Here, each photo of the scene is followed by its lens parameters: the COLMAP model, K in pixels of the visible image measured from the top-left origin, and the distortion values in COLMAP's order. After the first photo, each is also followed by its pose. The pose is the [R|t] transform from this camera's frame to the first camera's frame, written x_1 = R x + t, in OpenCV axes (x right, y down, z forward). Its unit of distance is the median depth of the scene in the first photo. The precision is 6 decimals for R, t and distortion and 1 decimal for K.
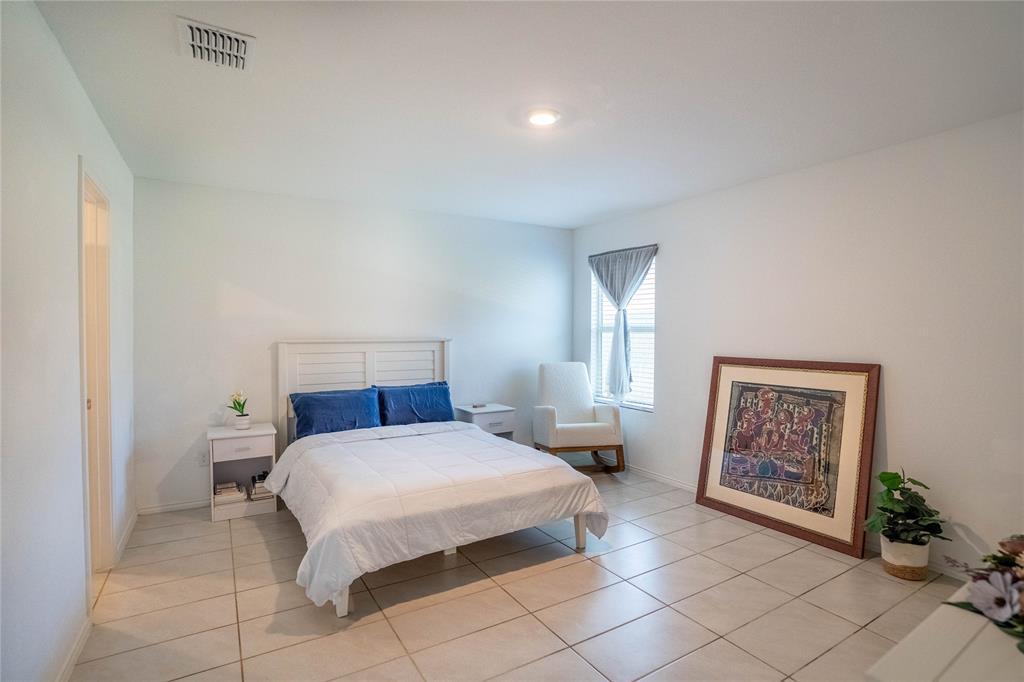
lens RADIAL K [[502.2, 0, 513.7], [0, 502.2, 336.7], [0, 0, 1]] dist [-0.088441, 0.042112]
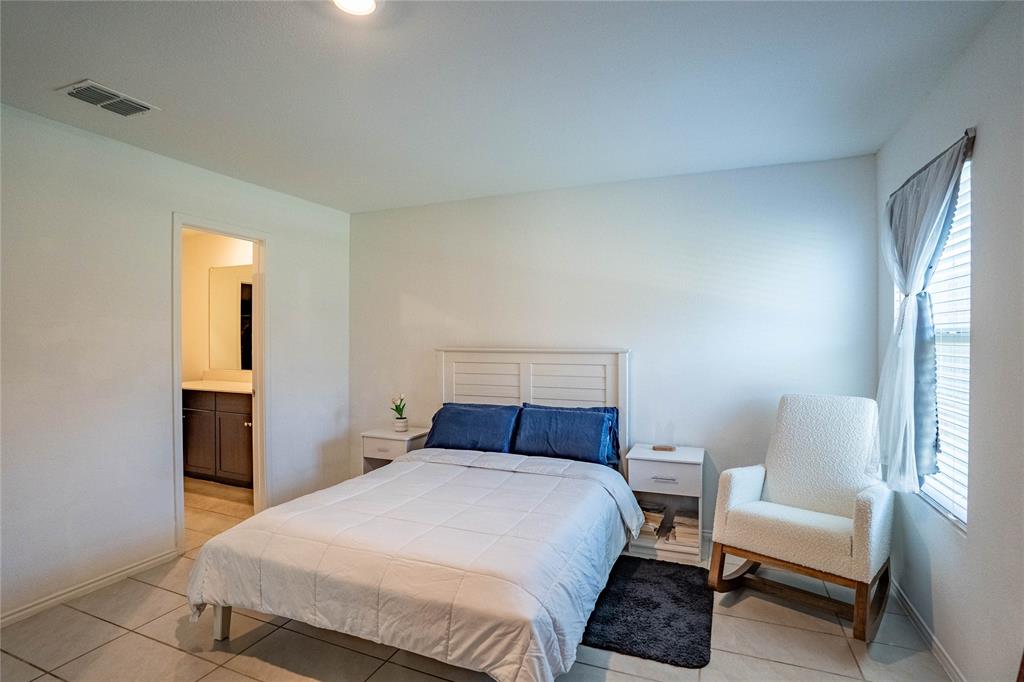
lens RADIAL K [[502.2, 0, 513.7], [0, 502.2, 336.7], [0, 0, 1]] dist [-0.088441, 0.042112]
pose [[0.595041, -0.002010, -0.803693, 0.463273], [-0.009029, 0.999917, -0.009186, -0.008572], [0.803644, 0.012722, 0.594974, 0.554836]]
